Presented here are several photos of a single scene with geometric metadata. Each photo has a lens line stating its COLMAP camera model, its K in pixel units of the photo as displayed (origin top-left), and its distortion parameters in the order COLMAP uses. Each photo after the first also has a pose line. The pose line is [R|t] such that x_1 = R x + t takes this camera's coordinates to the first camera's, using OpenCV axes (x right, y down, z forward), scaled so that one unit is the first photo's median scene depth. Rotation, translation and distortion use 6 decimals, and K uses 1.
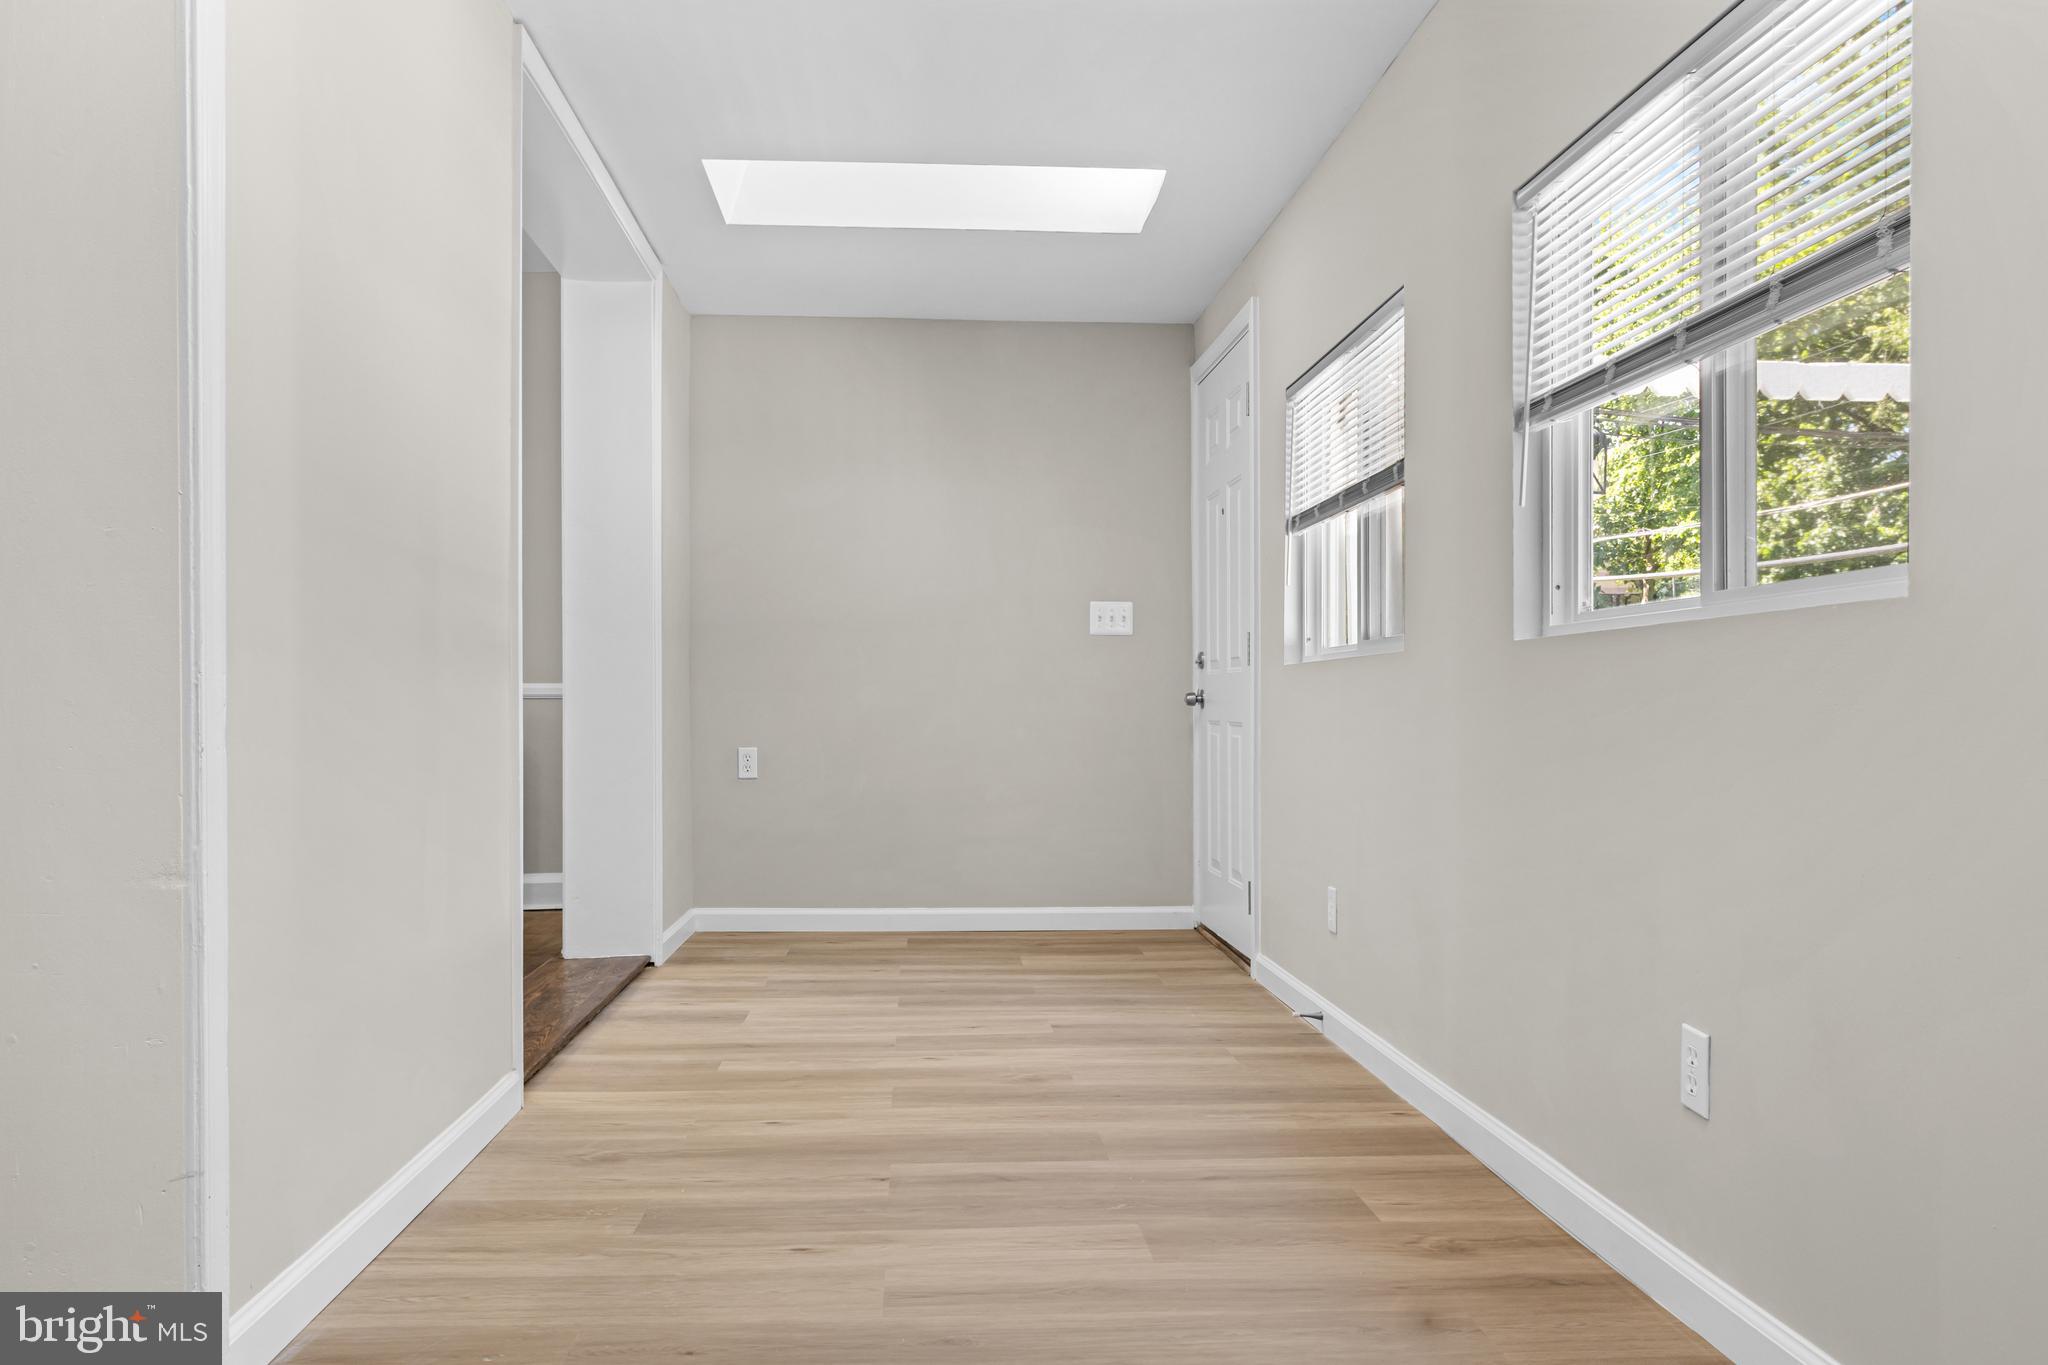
lens RADIAL K [[1527.5, 0, 1024.0], [0, 1527.5, 682.5], [0, 0, 1]] dist [0.004991, 0.006255]
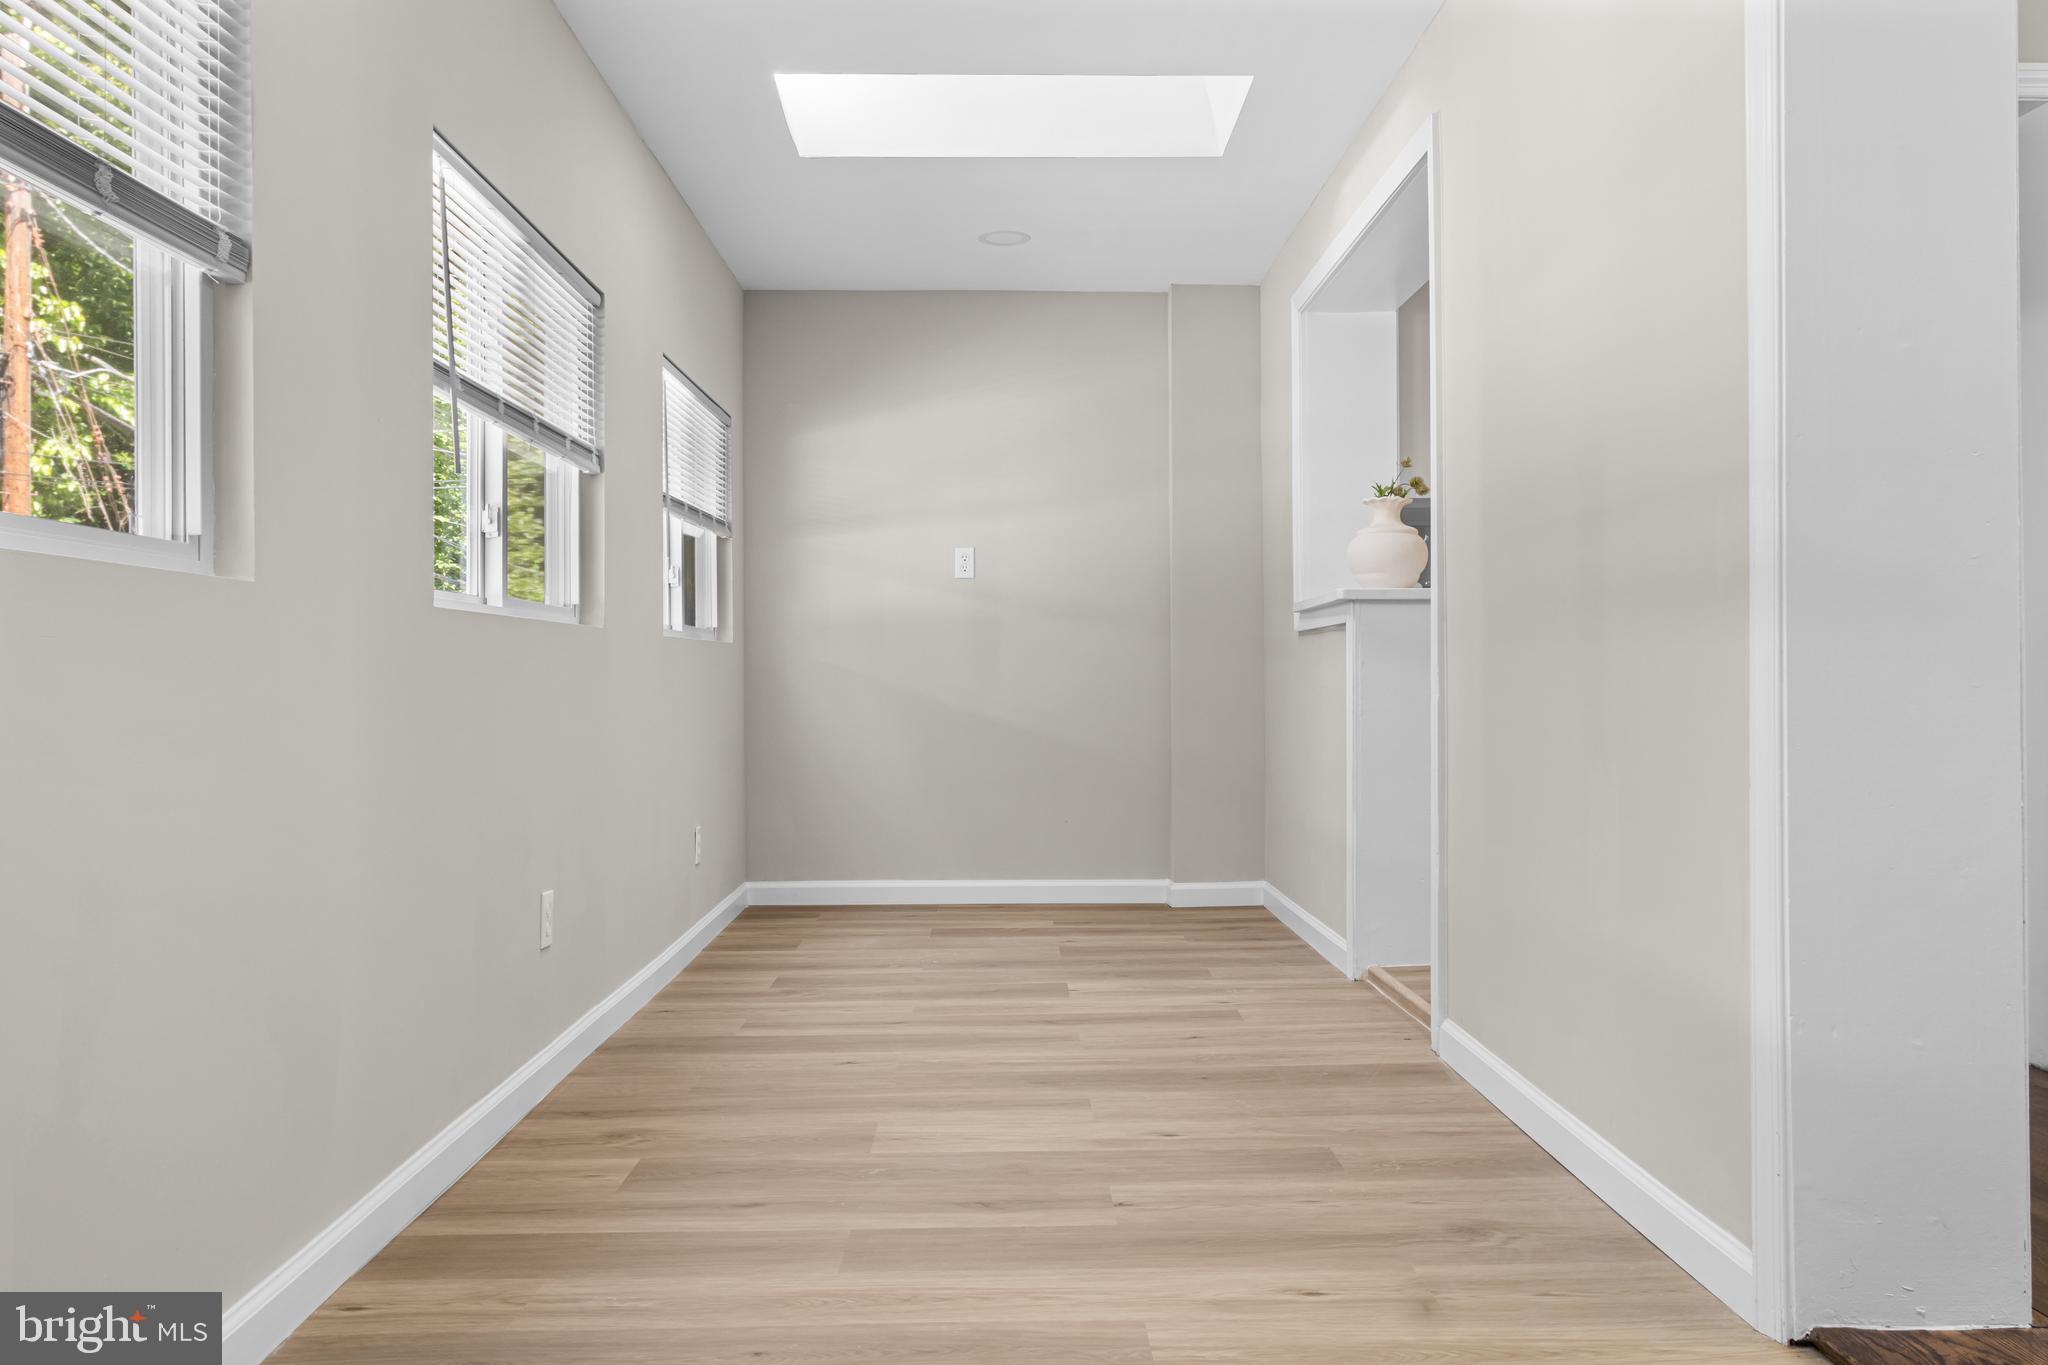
lens RADIAL K [[1527.5, 0, 1024.0], [0, 1527.5, 682.5], [0, 0, 1]] dist [0.004991, 0.006255]
pose [[-0.998629, 0.007550, 0.051798, -0.087328], [0.006960, 0.999909, -0.011561, 0.032338], [-0.051880, -0.011185, -0.998591, 1.956846]]
